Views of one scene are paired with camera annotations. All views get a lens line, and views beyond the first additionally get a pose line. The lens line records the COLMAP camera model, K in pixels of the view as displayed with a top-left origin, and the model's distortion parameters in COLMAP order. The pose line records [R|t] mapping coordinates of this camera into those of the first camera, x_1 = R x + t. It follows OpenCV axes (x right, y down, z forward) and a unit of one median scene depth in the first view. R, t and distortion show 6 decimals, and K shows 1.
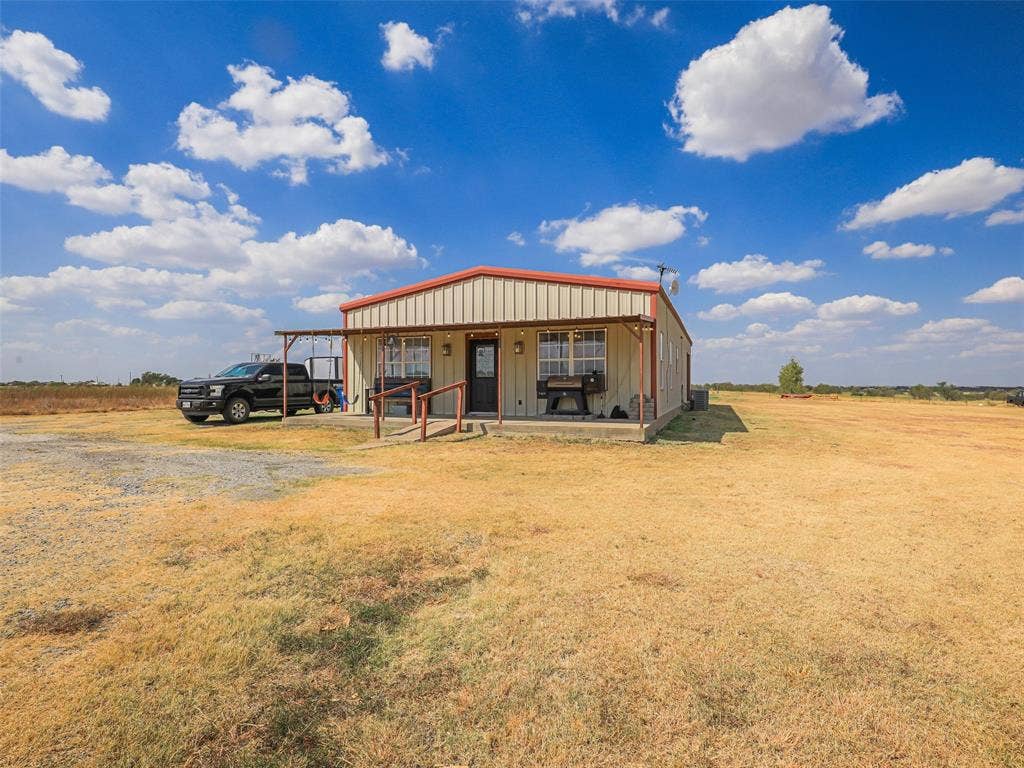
lens RADIAL K [[553.8, 0, 512.0], [0, 553.8, 384.0], [0, 0, 1]] dist [0.005936, 0.001585]
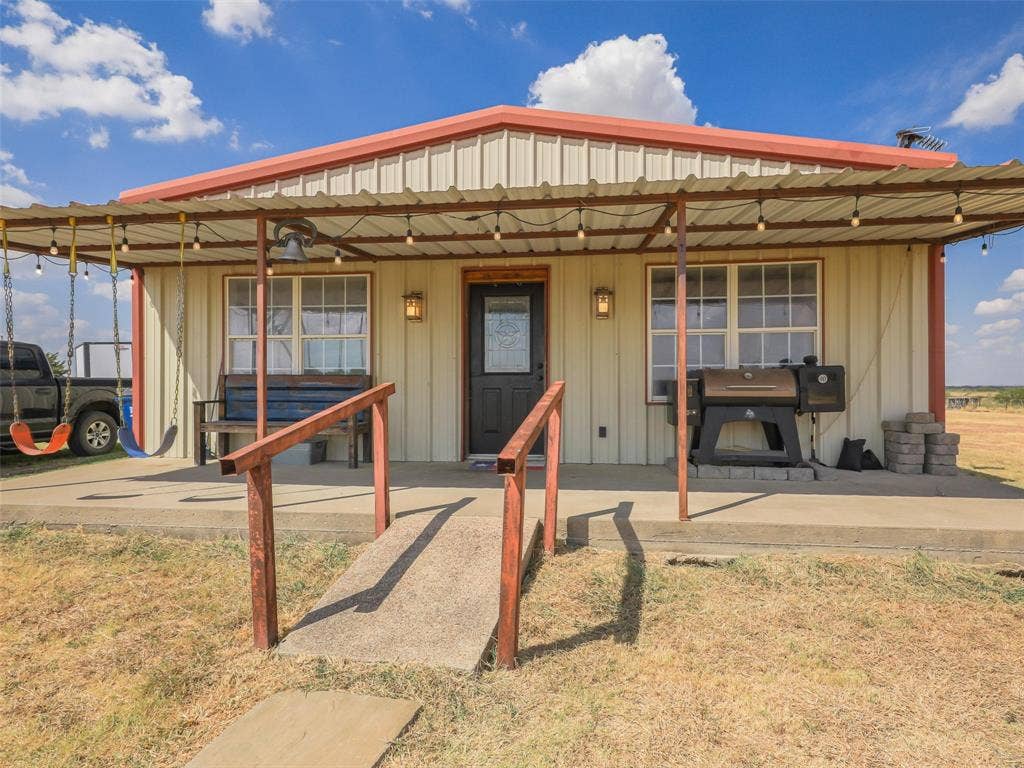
lens RADIAL K [[557.6, 0, 512.0], [0, 557.6, 384.0], [0, 0, 1]] dist [0.024774, -0.013675]
pose [[0.965396, 0.000145, 0.260788, -0.145052], [0.001172, 0.999987, -0.004894, -0.001536], [-0.260785, 0.005031, 0.965384, 0.535177]]
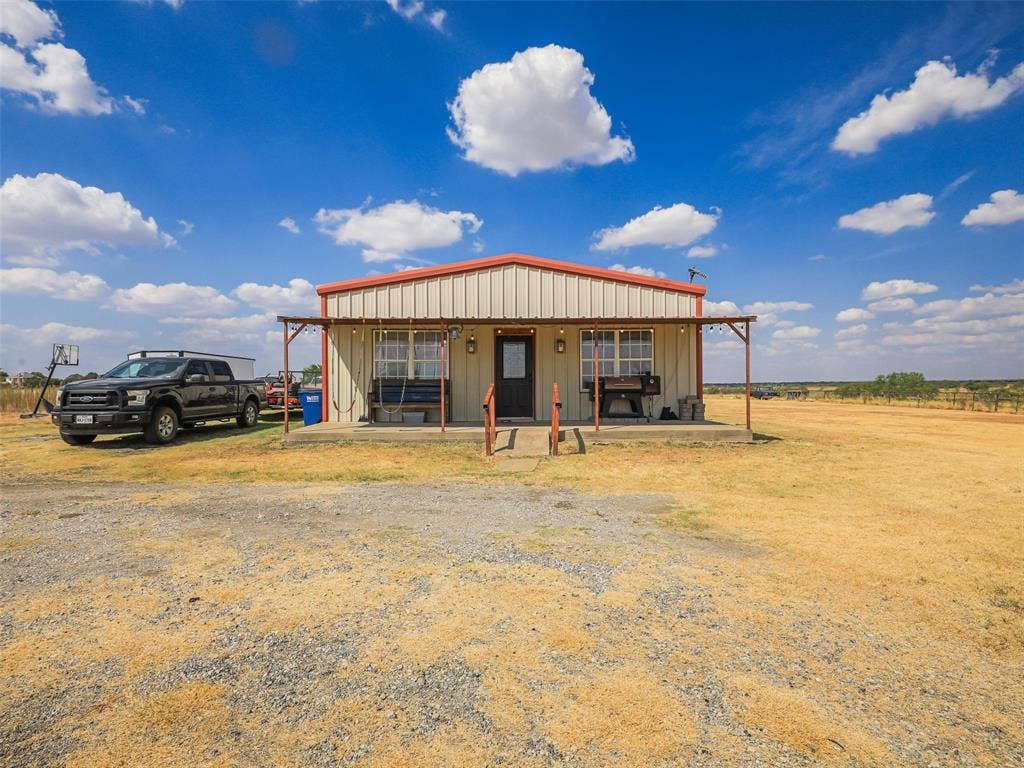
lens RADIAL K [[557.6, 0, 512.0], [0, 557.6, 384.0], [0, 0, 1]] dist [0.024774, -0.013675]
pose [[0.911603, -0.003837, 0.411054, -0.388804], [0.004203, 0.999991, 0.000014, -0.003139], [-0.411050, 0.001715, 0.911611, 0.165436]]
